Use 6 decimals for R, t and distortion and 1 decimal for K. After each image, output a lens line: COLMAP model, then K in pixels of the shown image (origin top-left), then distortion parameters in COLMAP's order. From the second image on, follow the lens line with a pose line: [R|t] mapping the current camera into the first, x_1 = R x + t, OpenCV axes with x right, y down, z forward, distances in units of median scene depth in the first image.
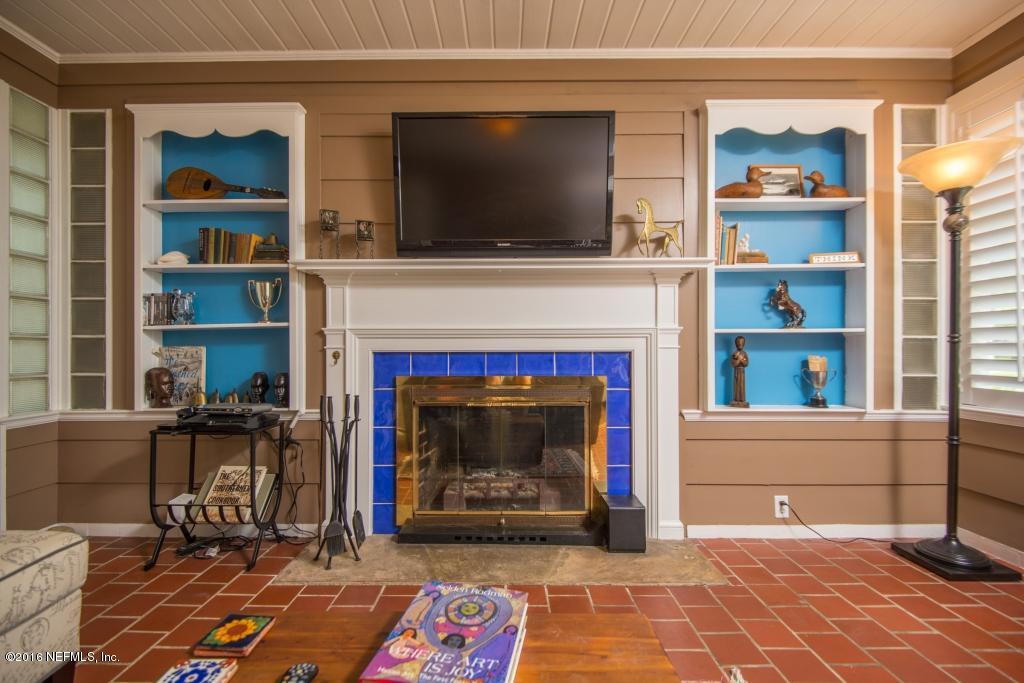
lens RADIAL K [[454.7, 0, 509.3], [0, 454.7, 346.6], [0, 0, 1]] dist [0.014126, -0.012650]
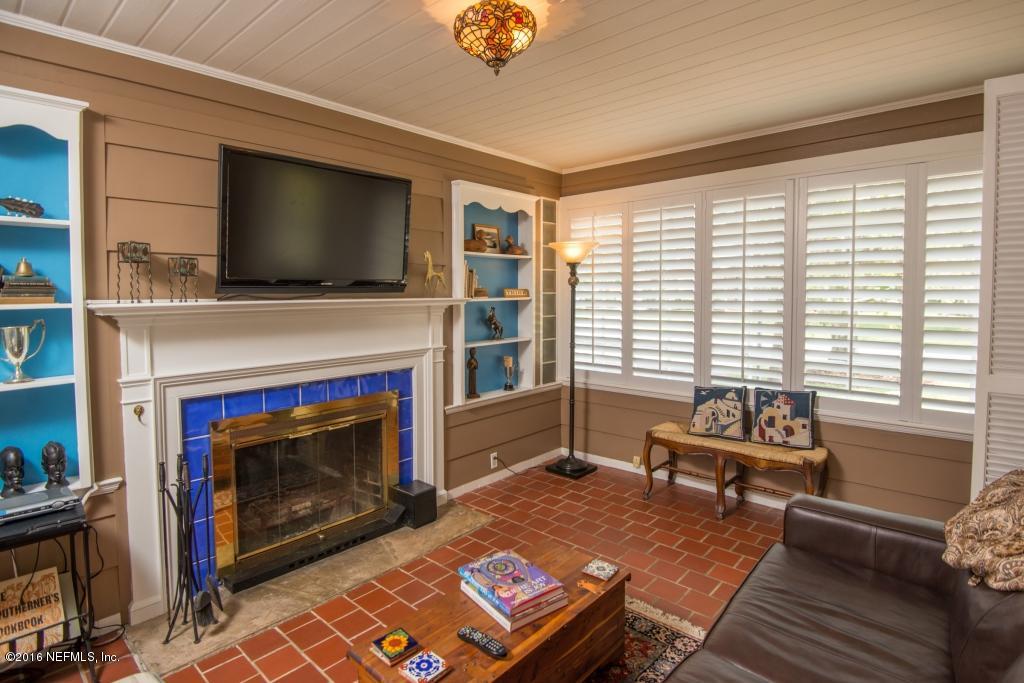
lens RADIAL K [[492.0, 0, 514.3], [0, 492.0, 310.8], [0, 0, 1]] dist [-0.001550, -0.017028]
pose [[0.669458, -0.015823, 0.742681, -0.575031], [-0.001062, 0.999752, 0.022257, -0.183525], [-0.742849, -0.015689, 0.669275, -0.120401]]
